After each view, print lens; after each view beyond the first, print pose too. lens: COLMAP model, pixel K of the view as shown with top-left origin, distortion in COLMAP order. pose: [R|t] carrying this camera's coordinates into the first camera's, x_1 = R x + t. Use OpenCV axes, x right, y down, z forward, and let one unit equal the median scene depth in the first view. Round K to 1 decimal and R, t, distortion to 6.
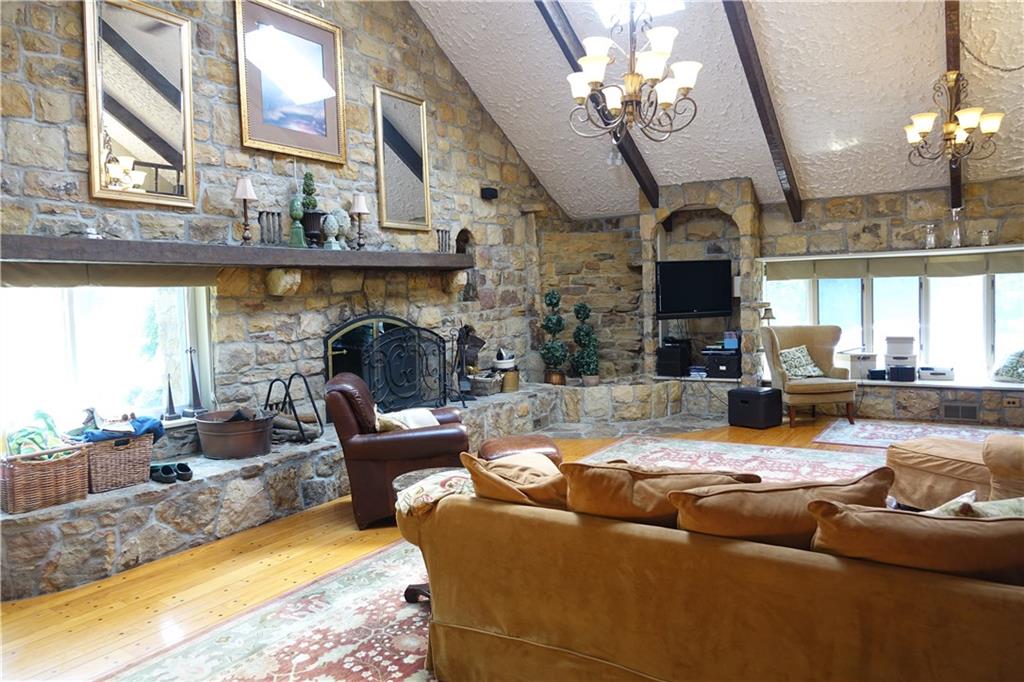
lens RADIAL K [[698.0, 0, 512.0], [0, 698.0, 341.0], [0, 0, 1]] dist [-0.000900, -0.003085]
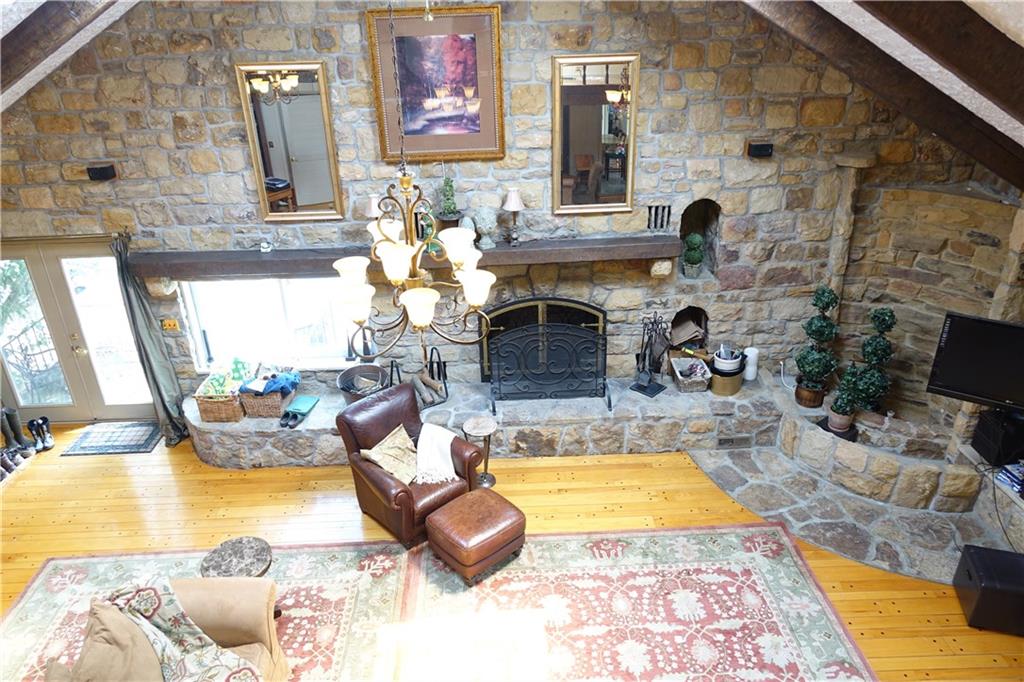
lens RADIAL K [[698.0, 0, 512.0], [0, 698.0, 341.0], [0, 0, 1]] dist [-0.000900, -0.003085]
pose [[0.578227, 0.375035, -0.724571, 0.571579], [-0.045199, 0.901450, 0.430517, -0.440550], [0.814623, -0.216187, 0.538194, 0.426422]]
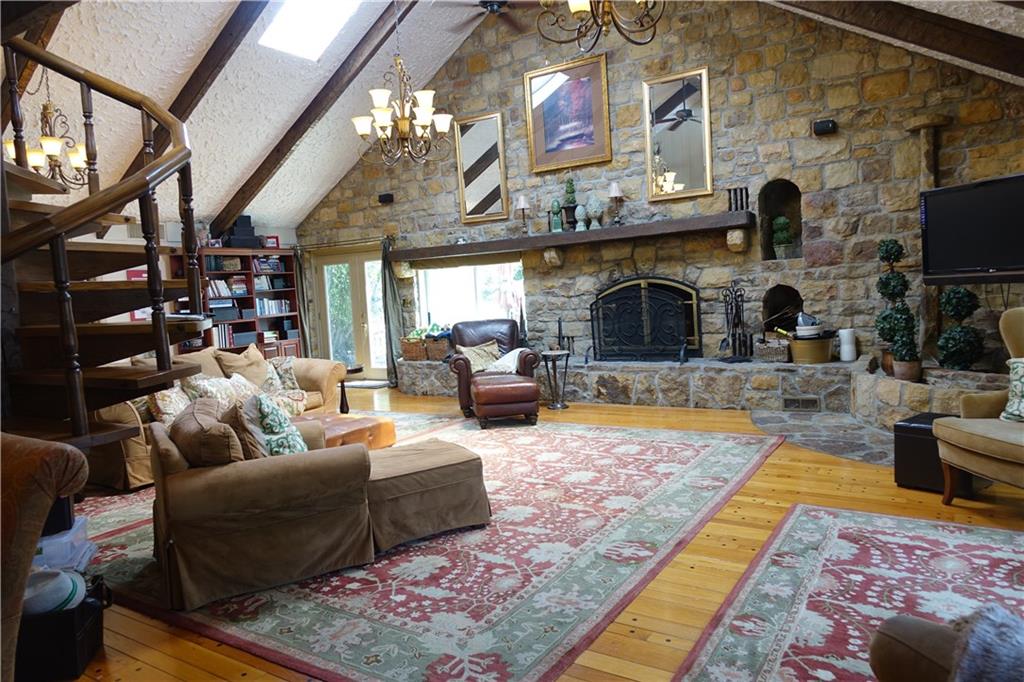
lens RADIAL K [[698.0, 0, 512.0], [0, 698.0, 341.0], [0, 0, 1]] dist [-0.000900, -0.003085]
pose [[0.013508, 0.109197, -0.993928, 1.072295], [-0.003527, 0.994018, 0.109159, -0.060880], [0.999903, 0.002031, 0.013813, 0.799684]]
